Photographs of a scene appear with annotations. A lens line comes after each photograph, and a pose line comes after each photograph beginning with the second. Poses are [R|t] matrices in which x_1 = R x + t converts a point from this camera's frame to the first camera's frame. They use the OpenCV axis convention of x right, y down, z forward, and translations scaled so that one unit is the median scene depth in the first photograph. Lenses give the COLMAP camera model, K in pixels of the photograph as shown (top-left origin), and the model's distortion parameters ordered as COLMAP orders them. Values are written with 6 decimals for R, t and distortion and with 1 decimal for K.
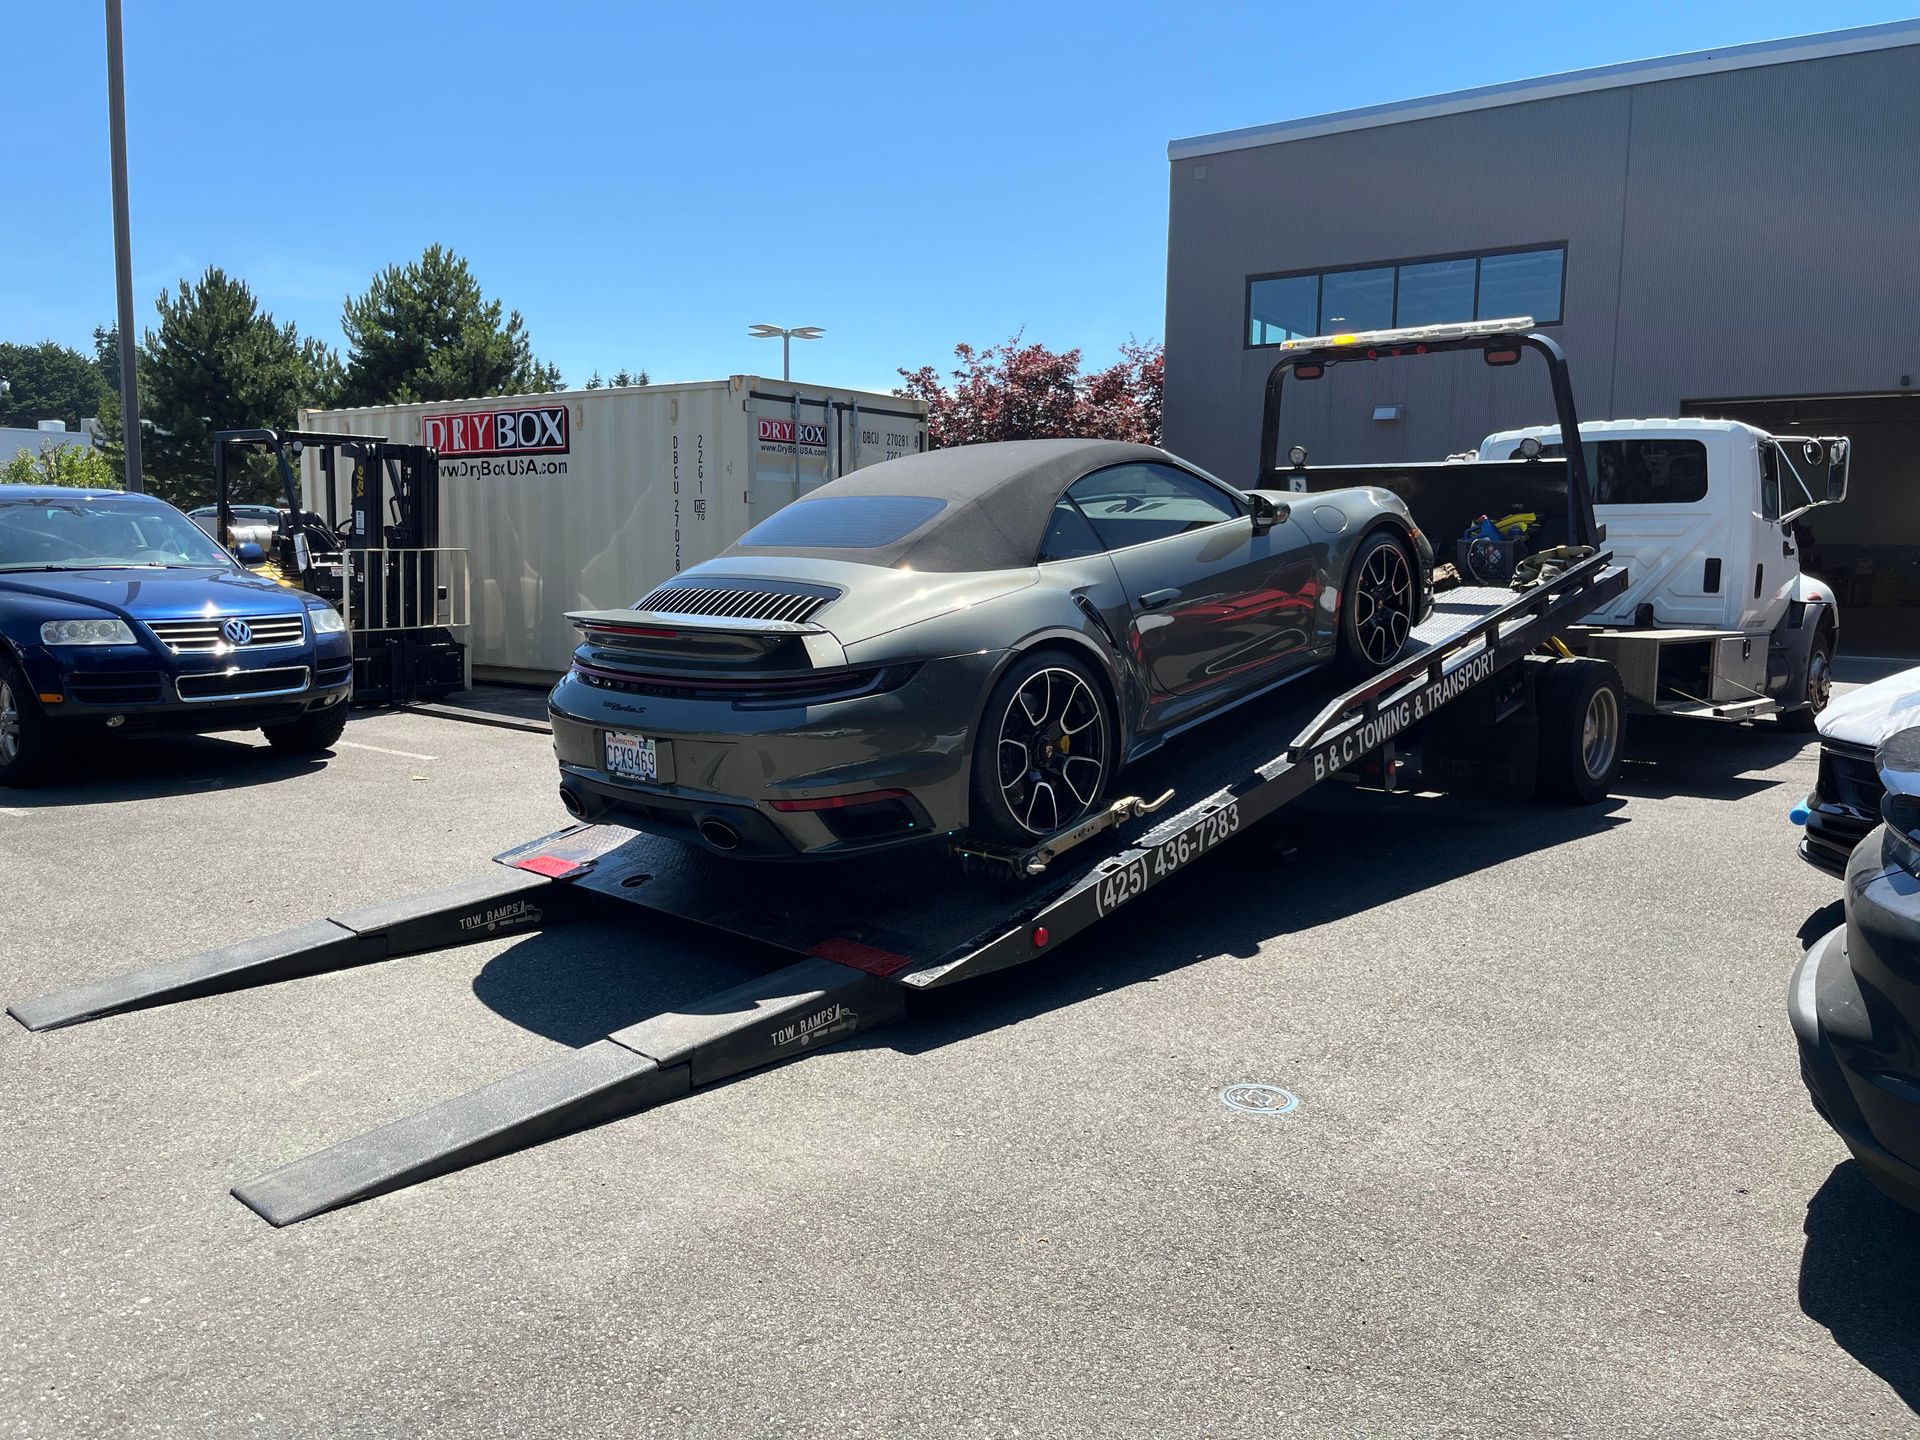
lens RADIAL K [[1469.6, 0, 915.5], [0, 1469.6, 721.4], [0, 0, 1]] dist [0.057019, -0.095330]
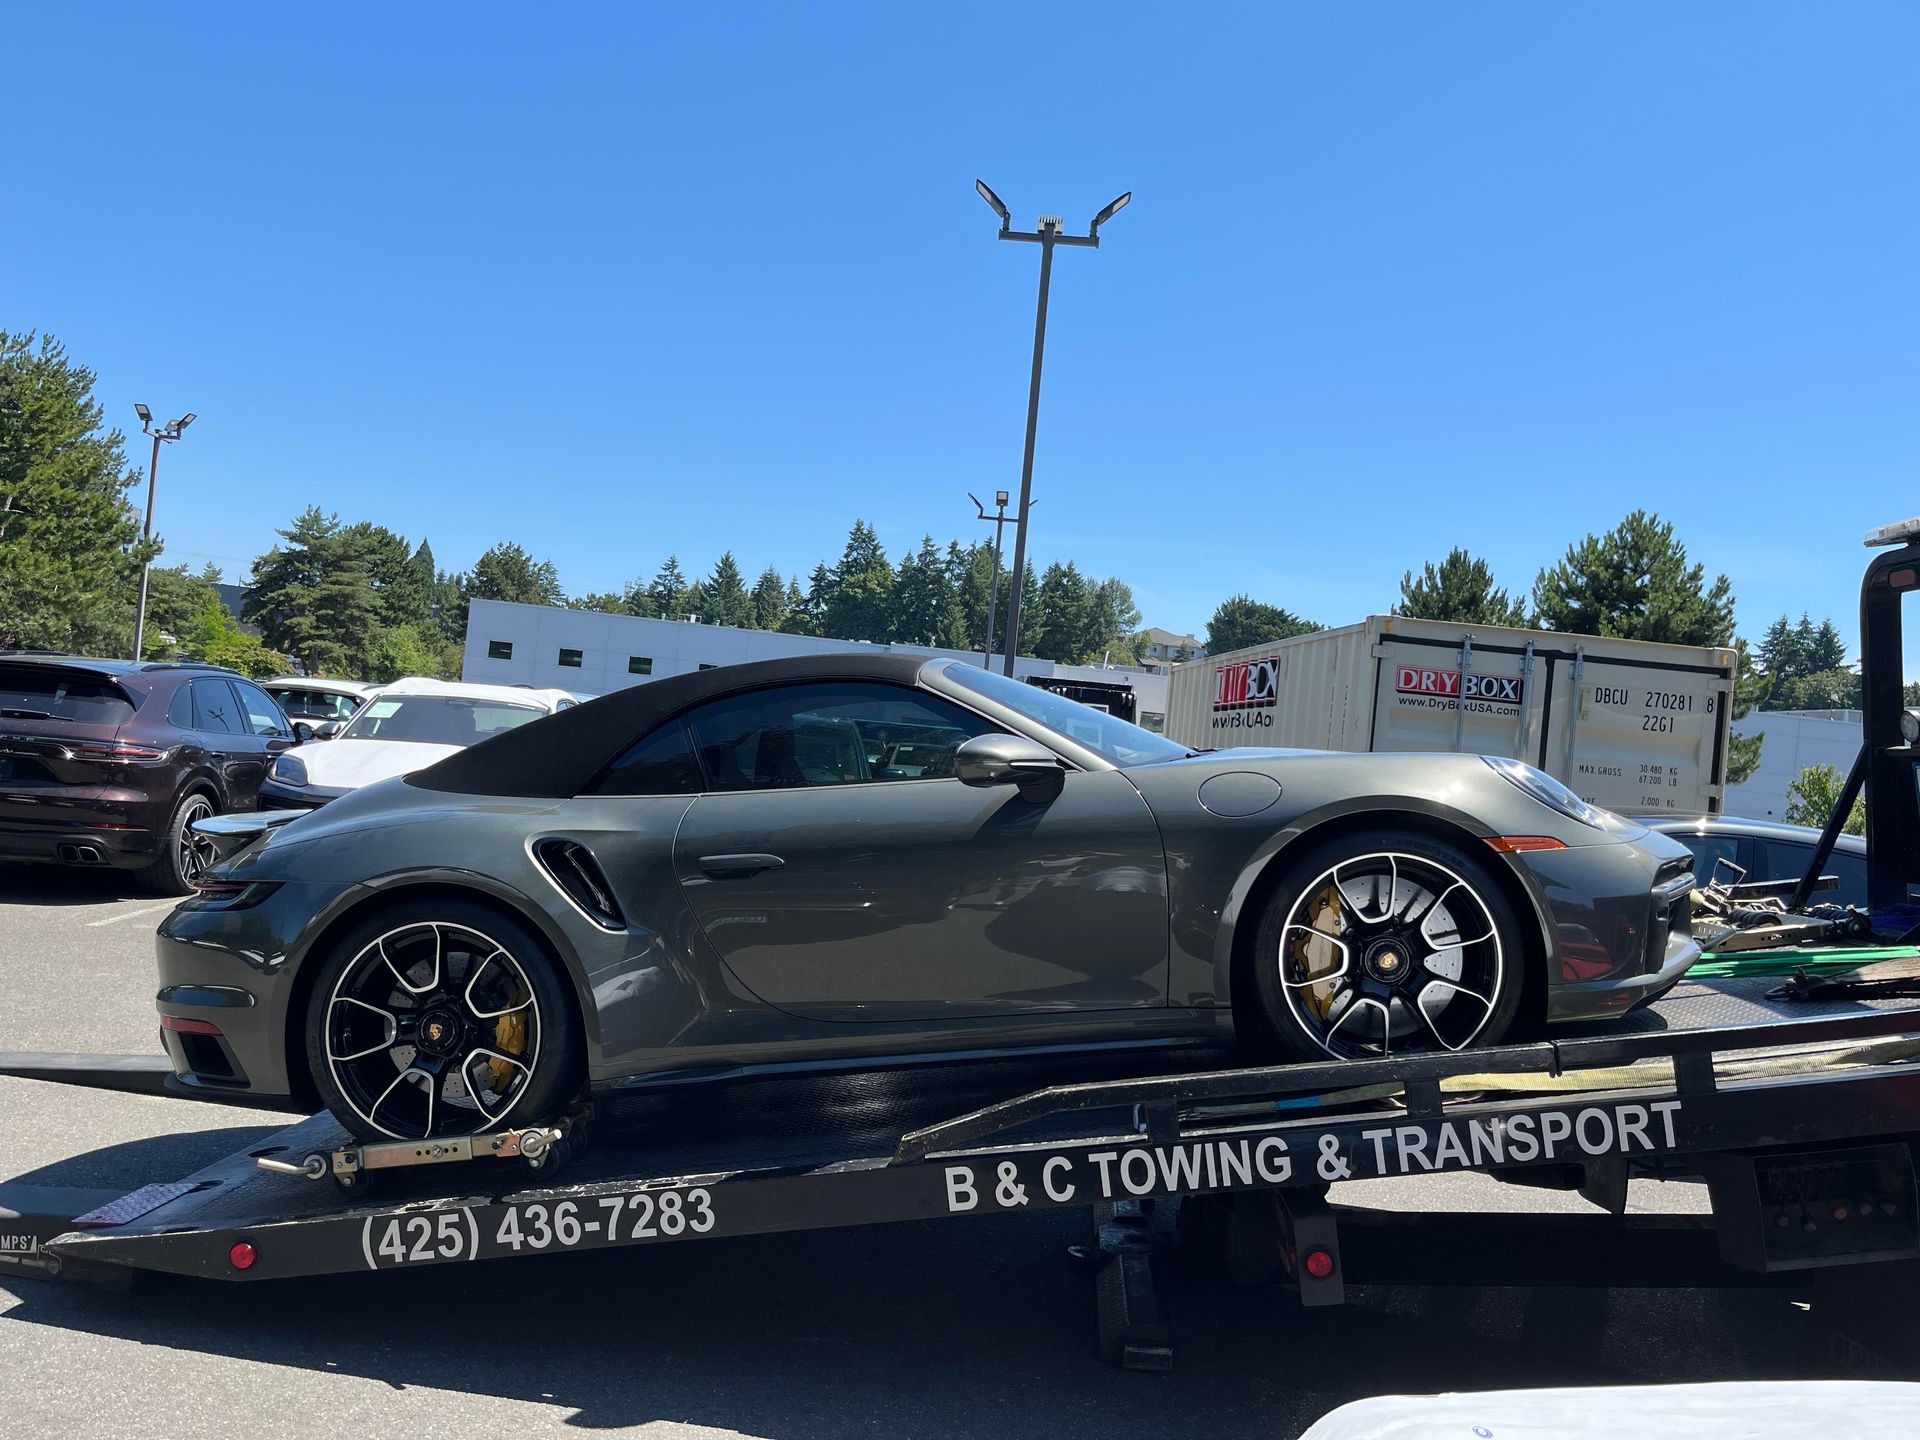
lens RADIAL K [[1452.6, 0, 950.4], [0, 1452.6, 725.0], [0, 0, 1]] dist [0.049596, -0.075406]
pose [[0.625735, 0.039064, -0.779057, 0.710747], [-0.181128, 0.978723, -0.096405, -0.093171], [0.758715, 0.201434, 0.619497, 0.587524]]
